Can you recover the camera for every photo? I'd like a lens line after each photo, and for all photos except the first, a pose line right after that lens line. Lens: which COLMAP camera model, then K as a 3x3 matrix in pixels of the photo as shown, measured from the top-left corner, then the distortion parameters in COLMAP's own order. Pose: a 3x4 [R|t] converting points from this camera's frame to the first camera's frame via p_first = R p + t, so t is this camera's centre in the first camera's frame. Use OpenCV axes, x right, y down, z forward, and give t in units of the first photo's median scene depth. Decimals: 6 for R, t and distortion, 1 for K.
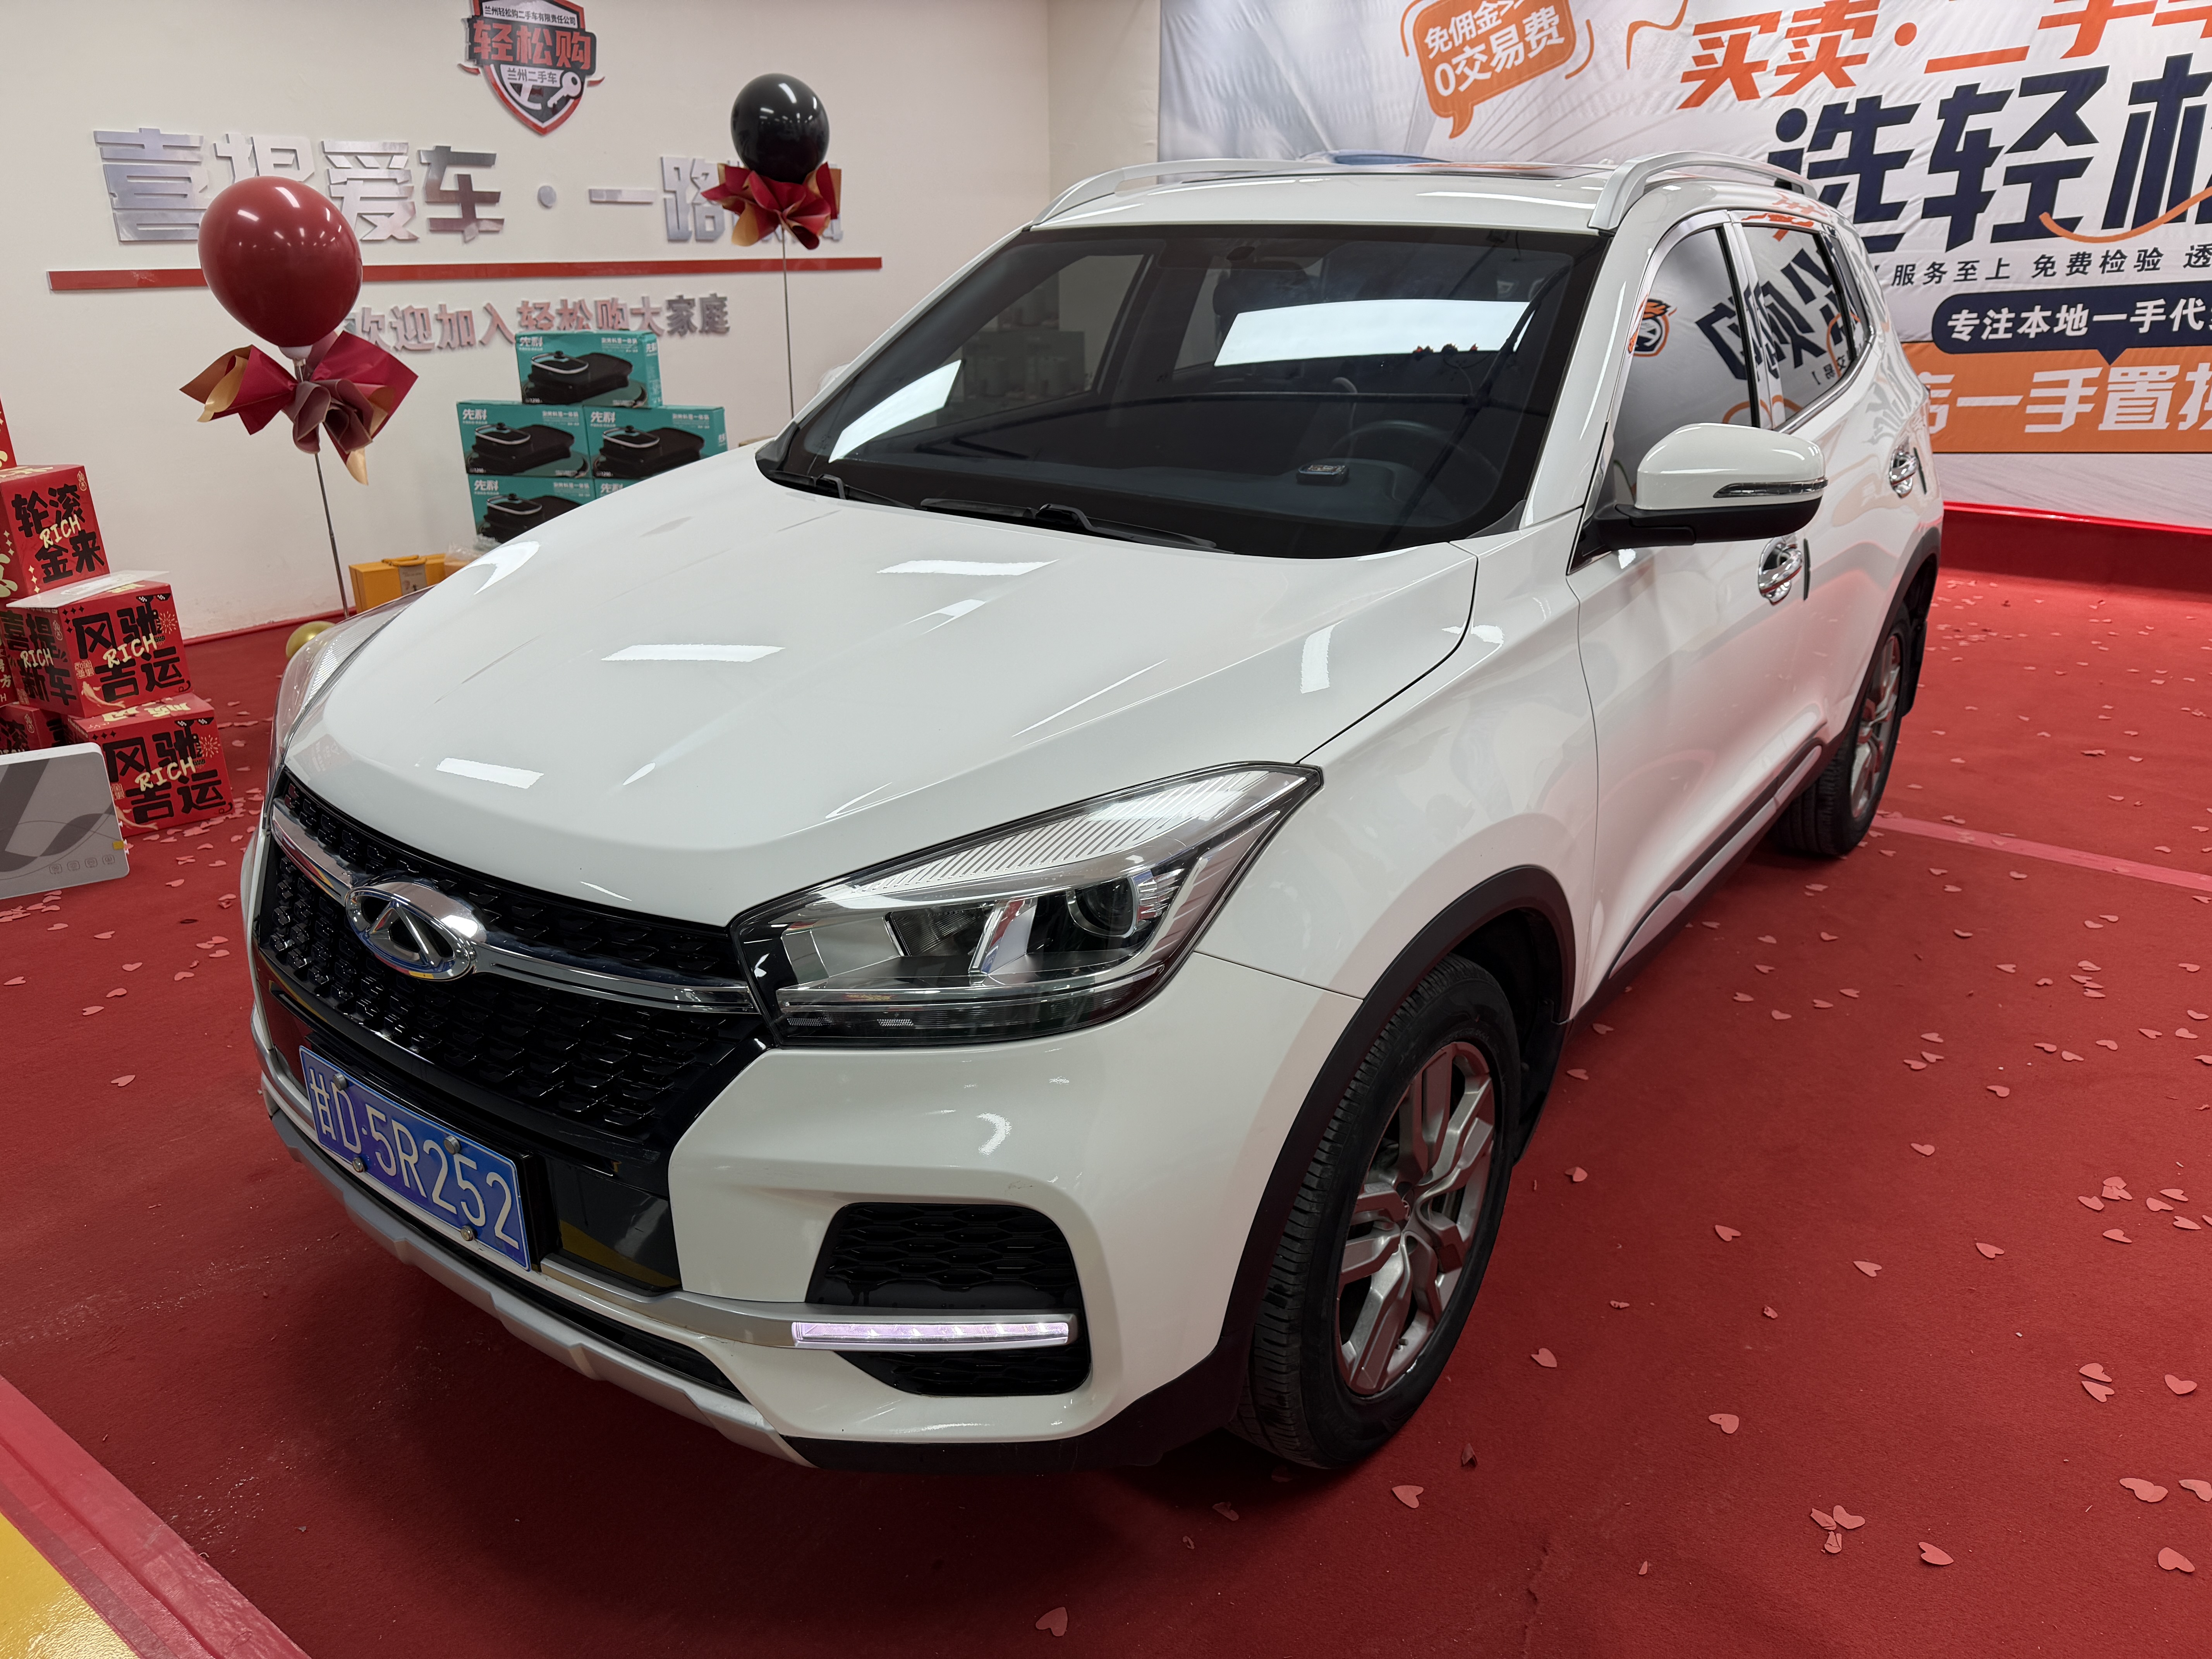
lens RADIAL K [[1582.0, 0, 1103.2], [0, 1582.0, 808.4], [0, 0, 1]] dist [0.009229, -0.013141]
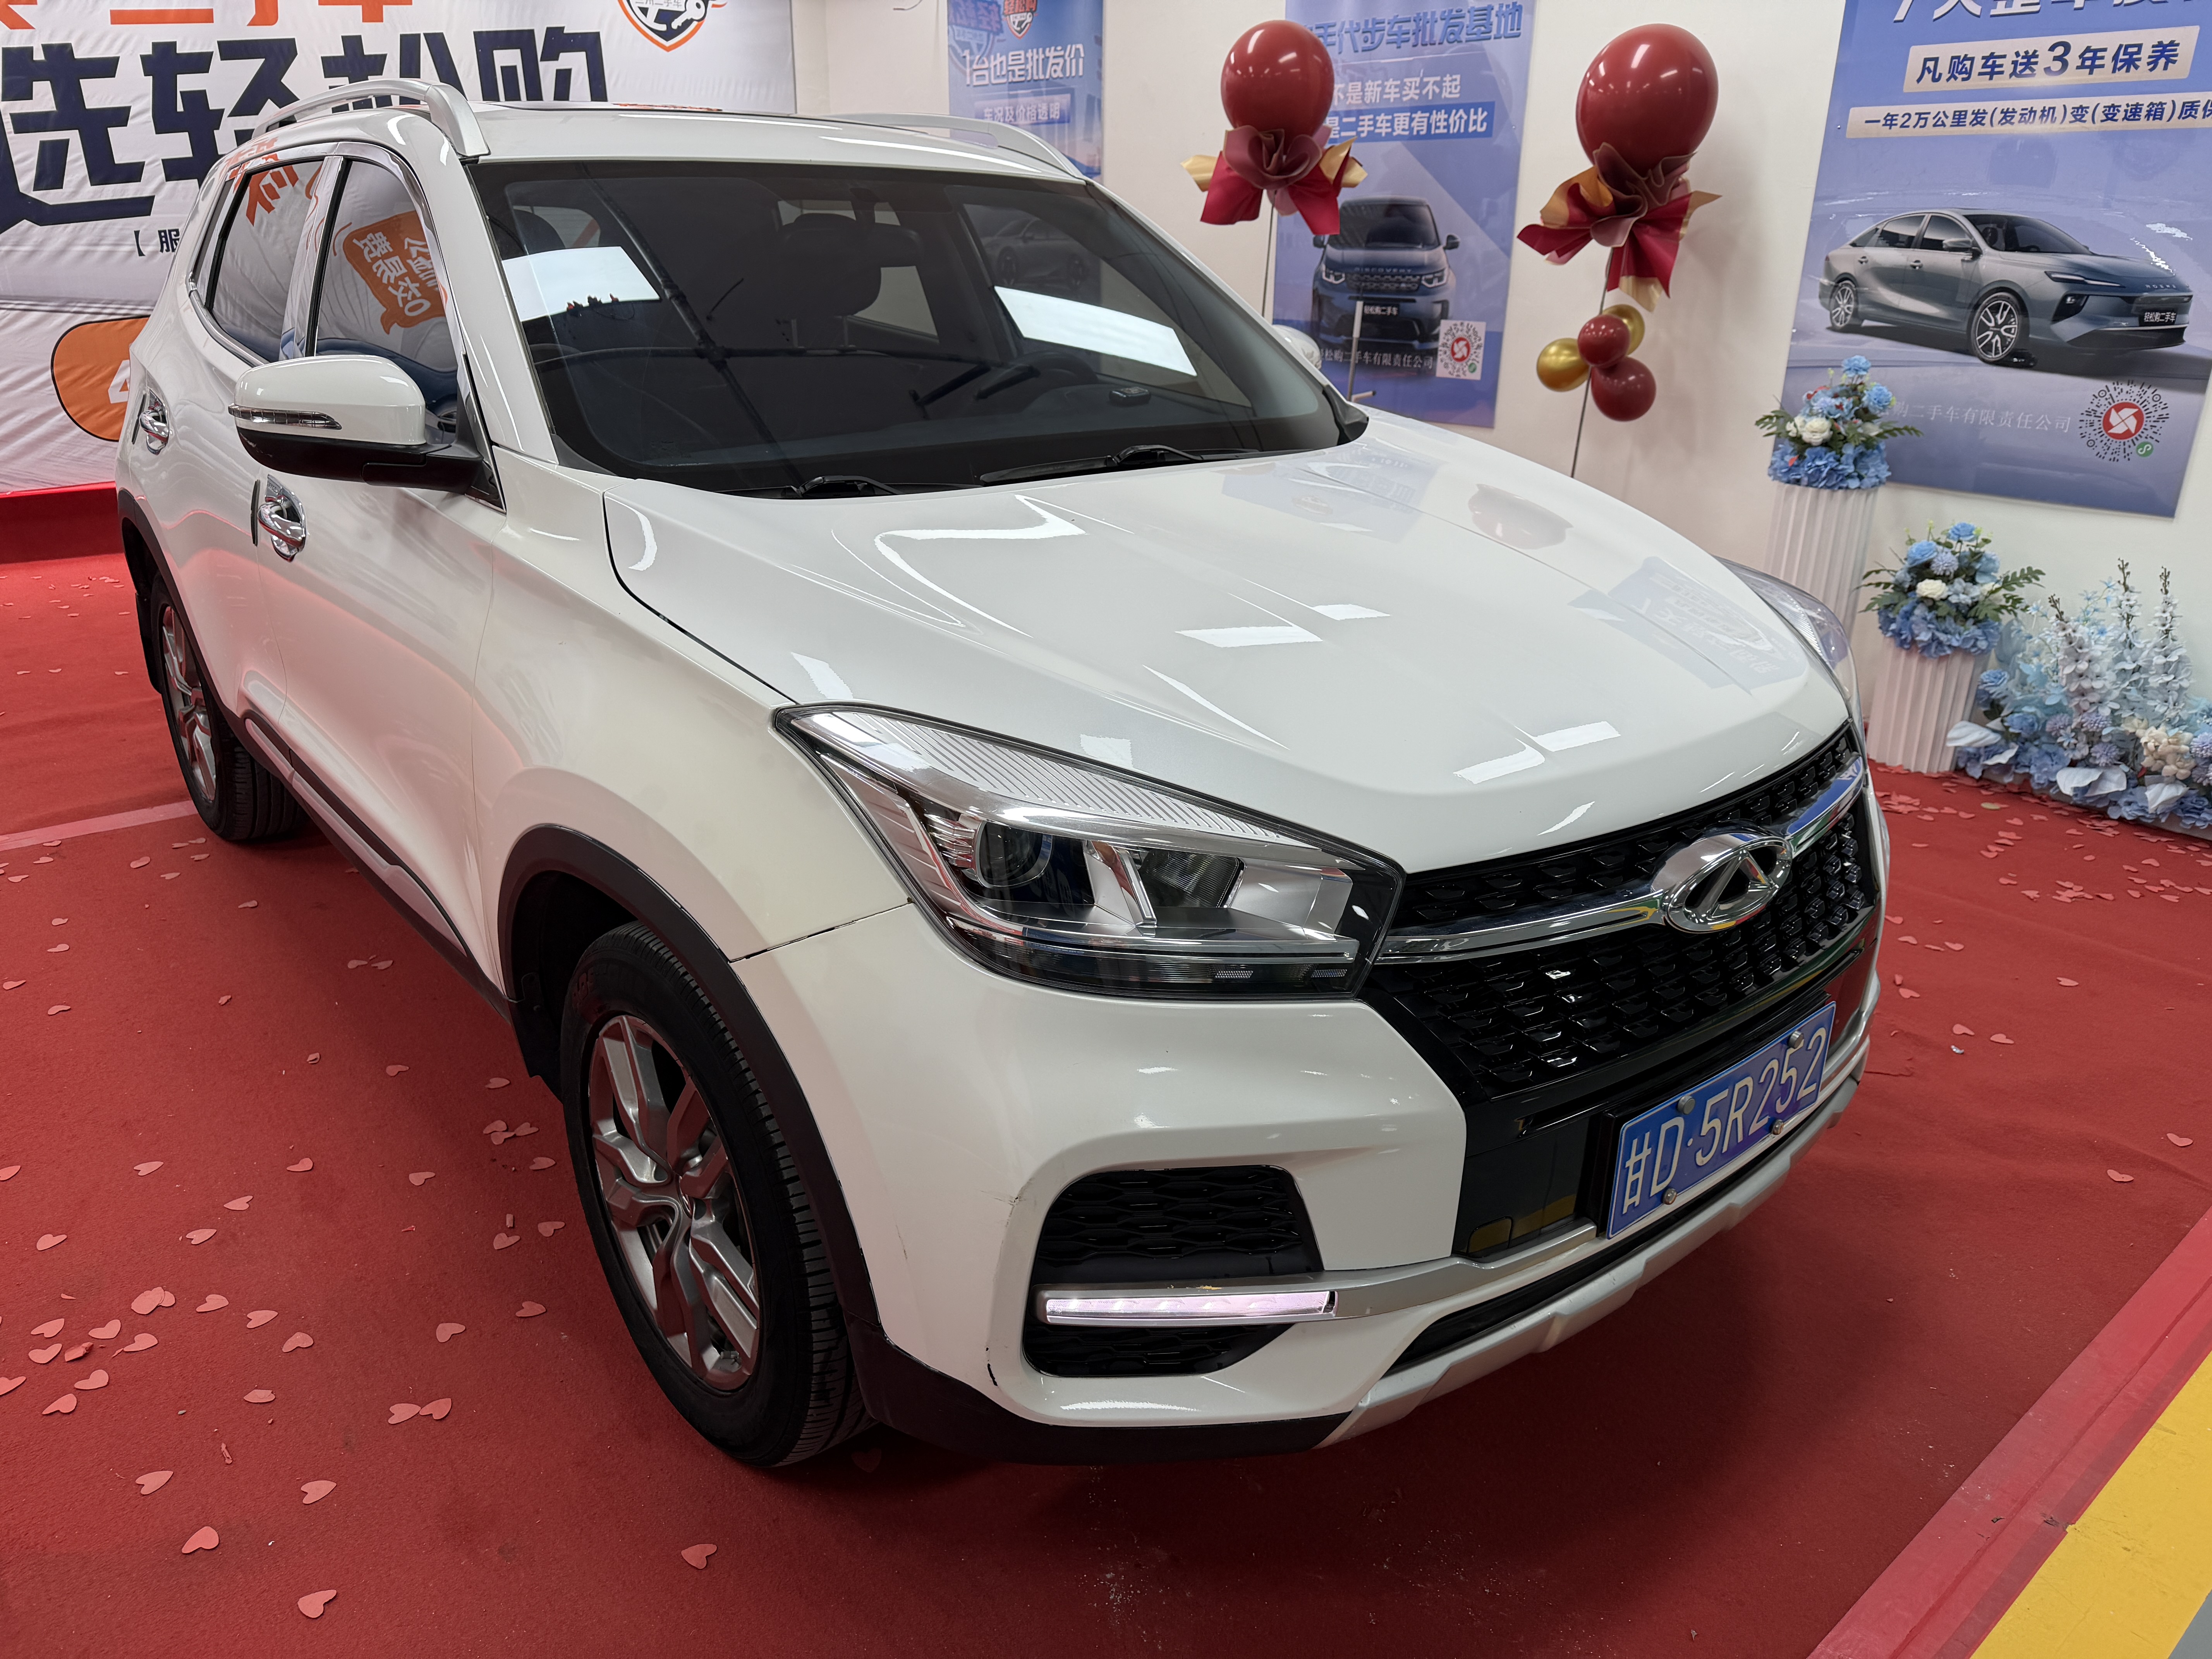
lens RADIAL K [[1582.0, 0, 1103.6], [0, 1582.0, 819.5], [0, 0, 1]] dist [0.009229, -0.013141]
pose [[0.244921, -0.340367, 0.907835, -0.341289], [0.326068, 0.910728, 0.253483, -0.079194], [-0.913068, 0.233932, 0.334039, 0.254358]]
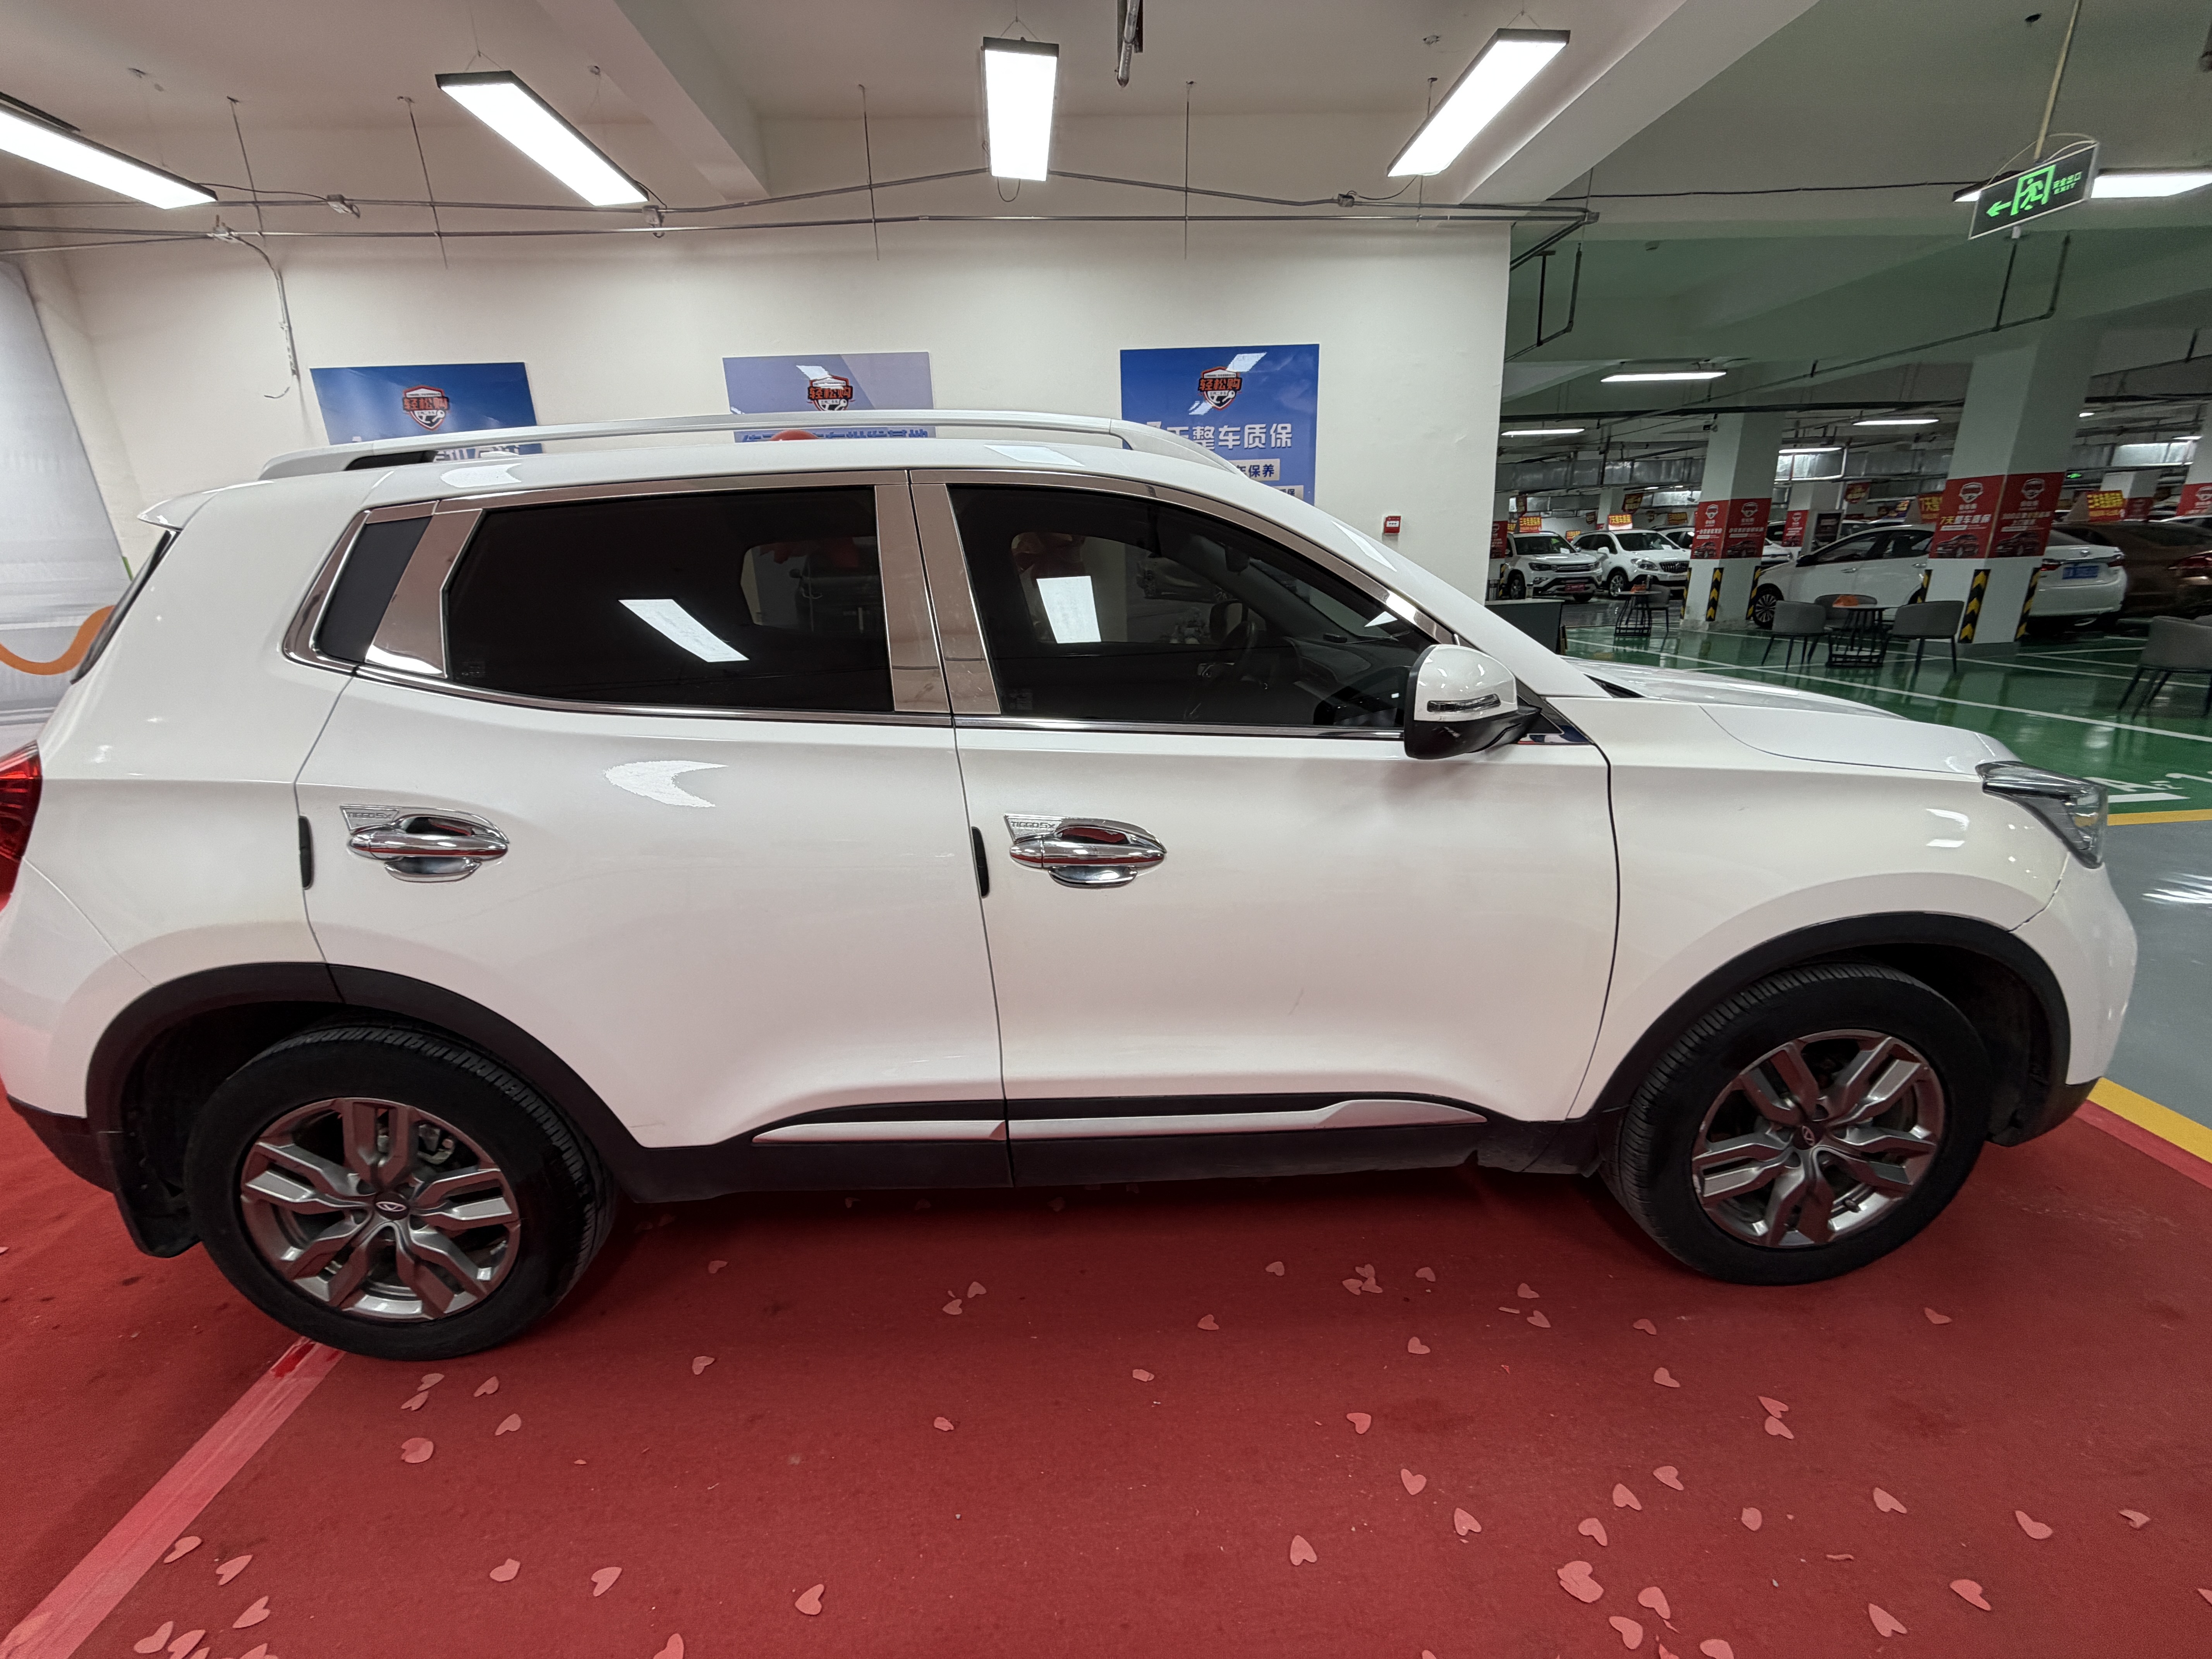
lens RADIAL K [[882.1, 0, 1100.8], [0, 882.1, 828.2], [0, 0, 1]] dist [0.000724, 0.000204]
pose [[-0.621445, -0.210637, 0.754611, -0.175659], [0.302393, 0.824056, 0.479051, -0.210746], [-0.722748, 0.525893, -0.448411, 0.624284]]
